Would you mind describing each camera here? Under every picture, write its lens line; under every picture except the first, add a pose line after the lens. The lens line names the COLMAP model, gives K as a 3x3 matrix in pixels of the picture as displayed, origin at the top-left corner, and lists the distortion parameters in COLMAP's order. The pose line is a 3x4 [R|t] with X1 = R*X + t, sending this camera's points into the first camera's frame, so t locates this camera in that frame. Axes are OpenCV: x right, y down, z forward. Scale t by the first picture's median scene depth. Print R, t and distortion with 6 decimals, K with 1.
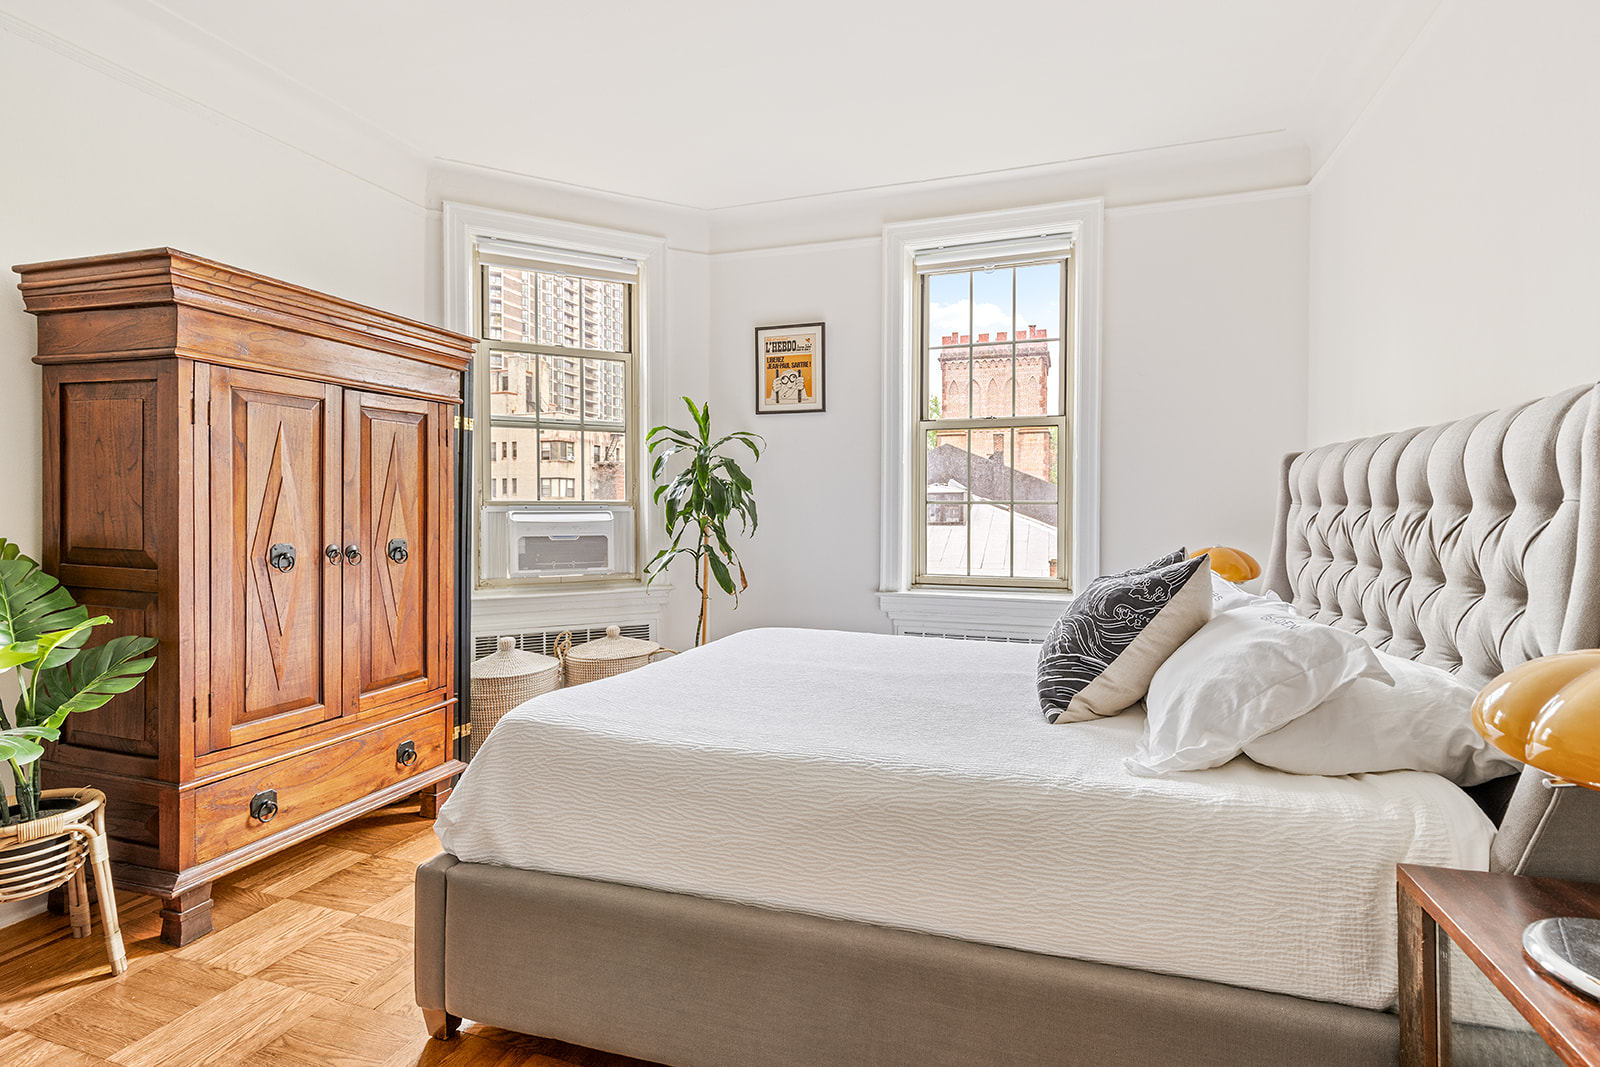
lens RADIAL K [[771.6, 0, 800.0], [0, 771.6, 533.5], [0, 0, 1]] dist [-0.002165, -0.000351]
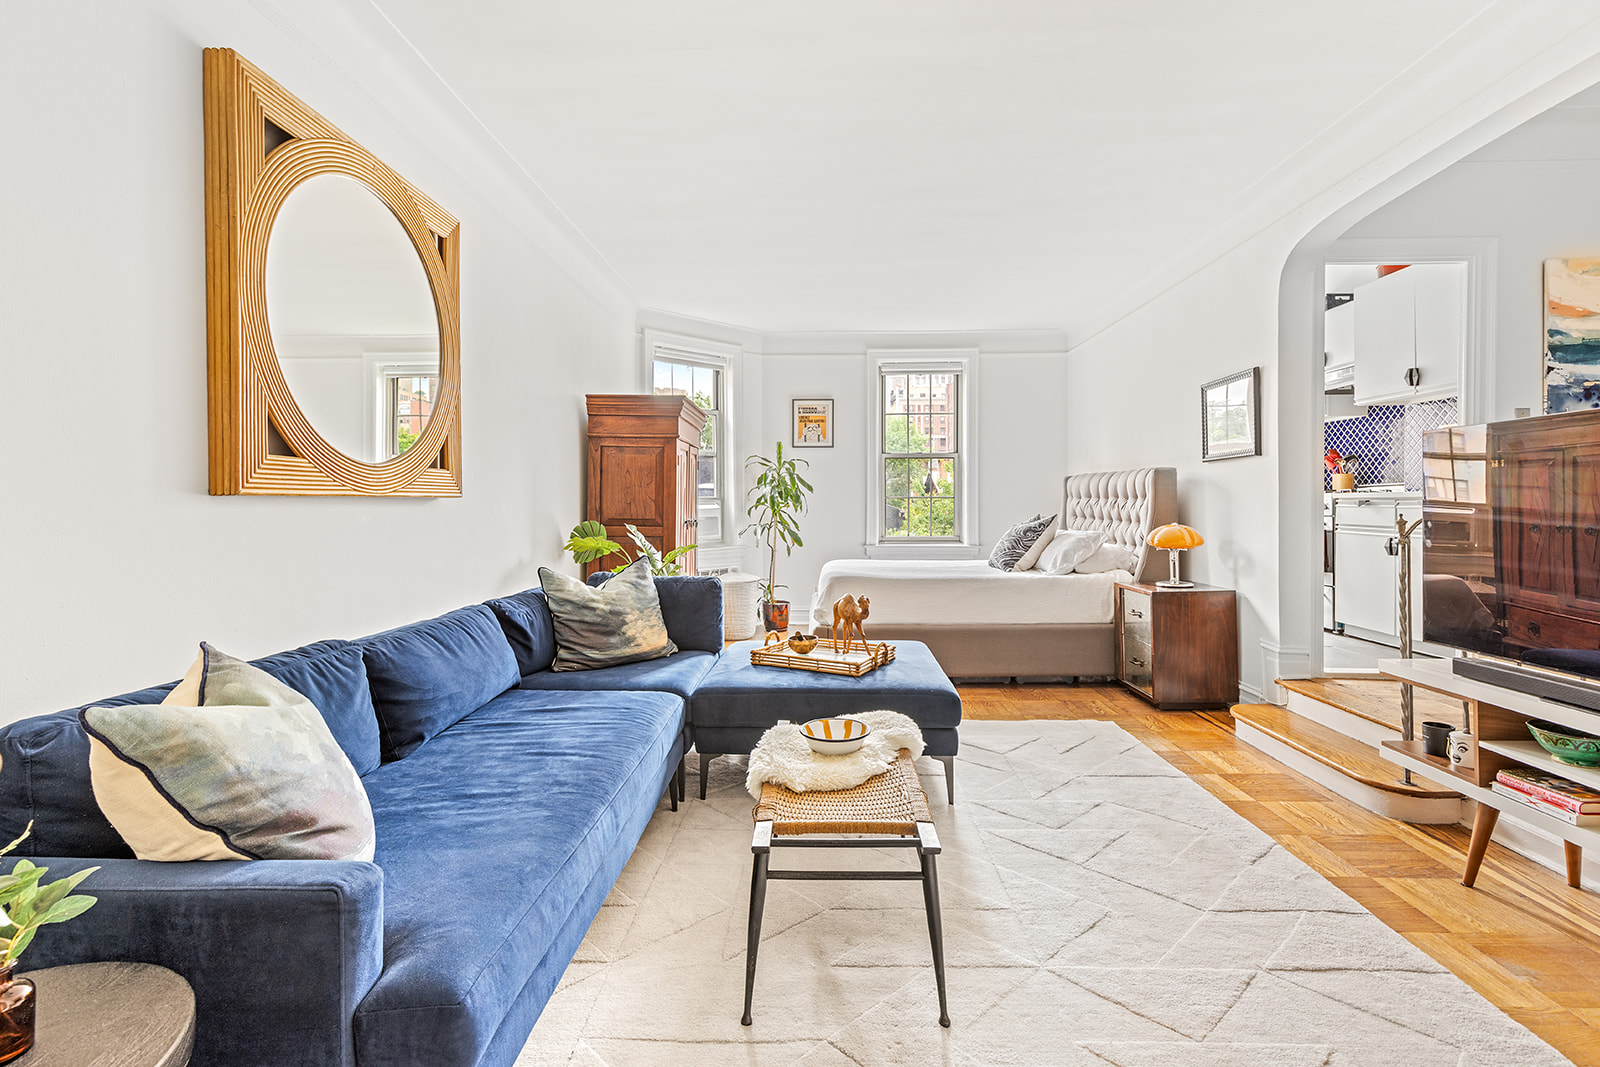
lens RADIAL K [[722.3, 0, 801.5], [0, 722.3, 523.7], [0, 0, 1]] dist [-0.000014, -0.000059]
pose [[0.960931, -0.013856, 0.276439, -0.967821], [0.014776, 0.999890, -0.001245, 0.042079], [-0.276392, 0.005281, 0.961031, -1.153776]]
